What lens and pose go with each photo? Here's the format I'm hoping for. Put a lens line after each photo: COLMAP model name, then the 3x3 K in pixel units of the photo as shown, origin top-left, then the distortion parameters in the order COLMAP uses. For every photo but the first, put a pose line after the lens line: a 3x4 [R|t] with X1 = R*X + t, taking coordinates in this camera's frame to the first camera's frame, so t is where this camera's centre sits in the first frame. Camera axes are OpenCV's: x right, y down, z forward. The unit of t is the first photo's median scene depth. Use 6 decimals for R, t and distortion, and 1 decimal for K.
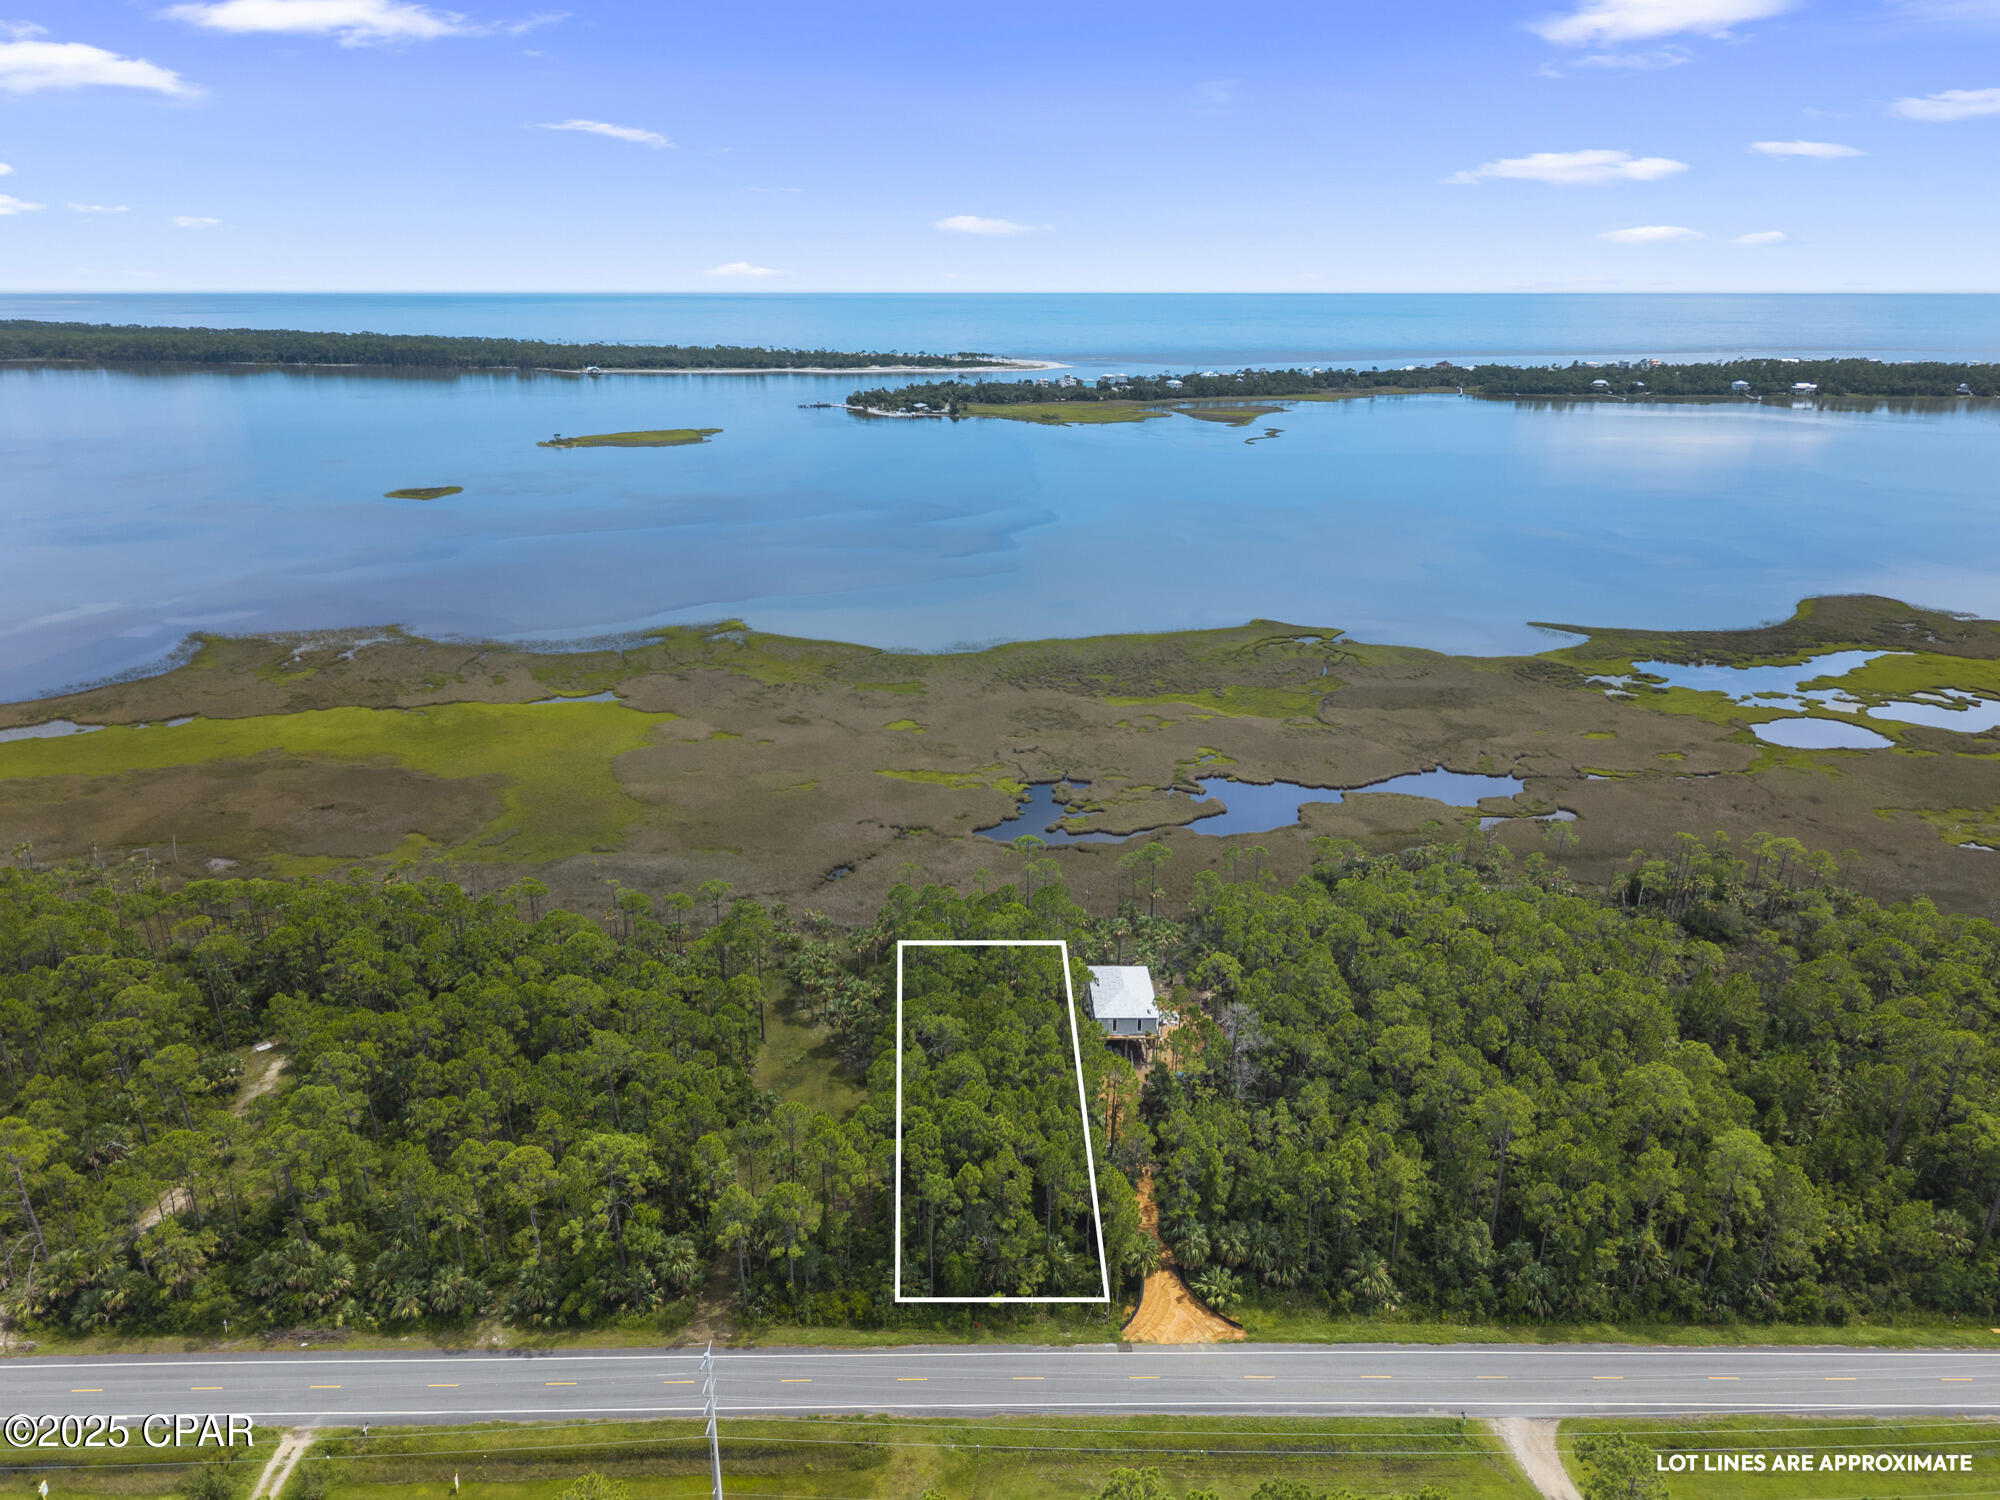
lens RADIAL K [[1399.1, 0, 999.6], [0, 1399.1, 757.3], [0, 0, 1]] dist [0.028562, -0.024840]
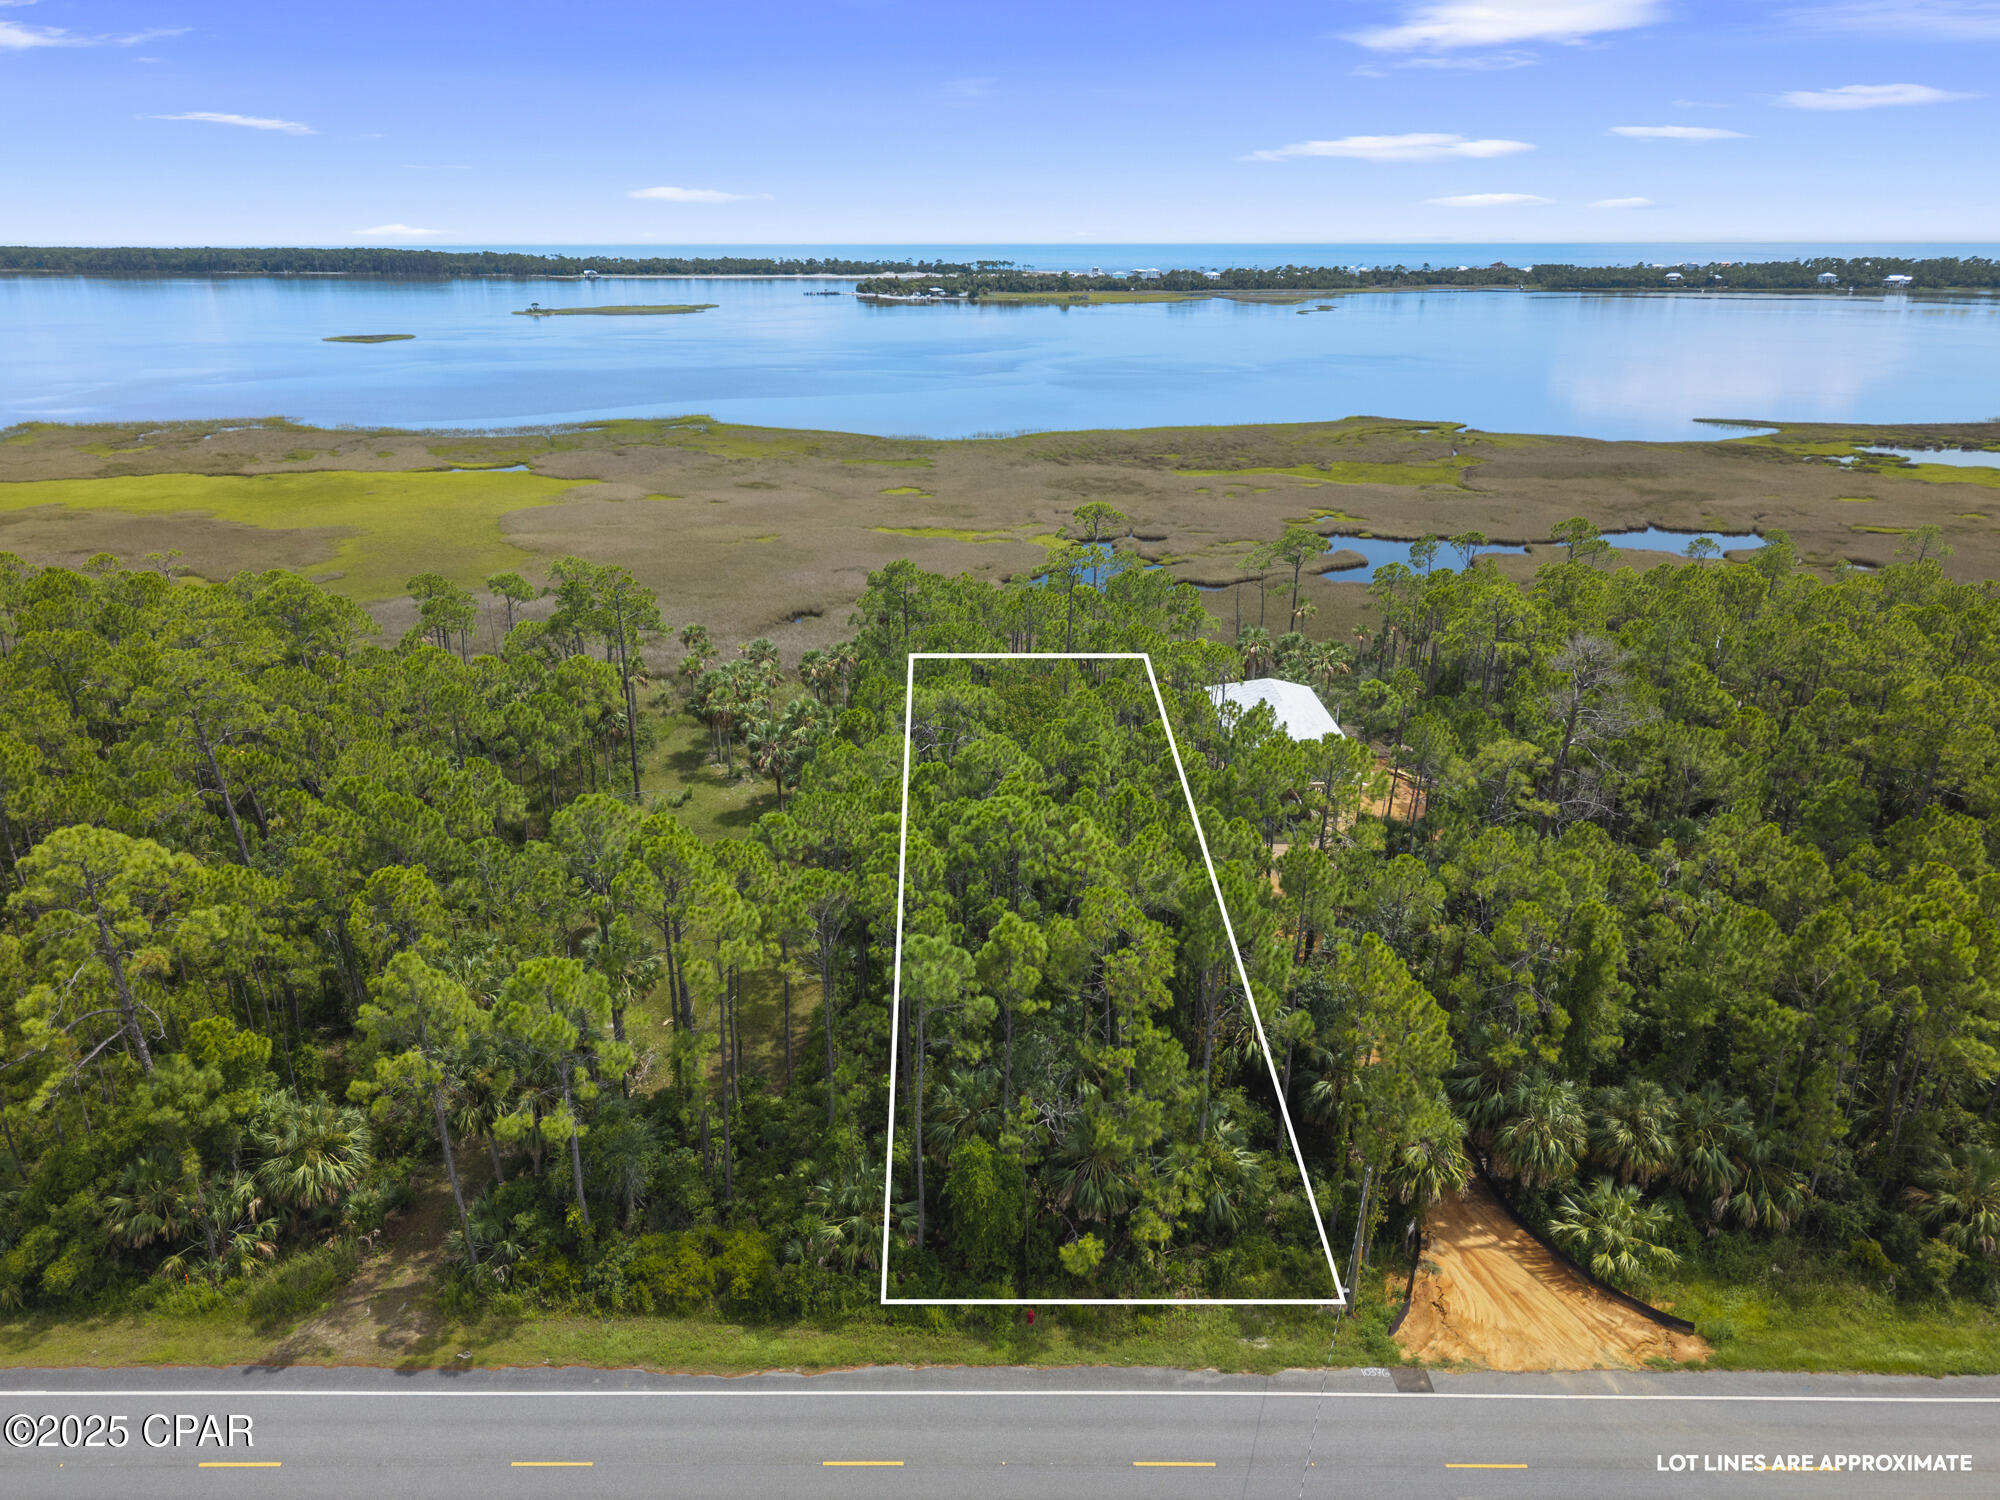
lens RADIAL K [[1399.1, 0, 996.2], [0, 1399.1, 747.1], [0, 0, 1]] dist [0.028562, -0.024840]
pose [[0.999883, 0.003991, -0.014779, -0.020333], [-0.003685, 0.999780, 0.020632, 0.226396], [0.014858, -0.020575, 0.999678, 0.584332]]
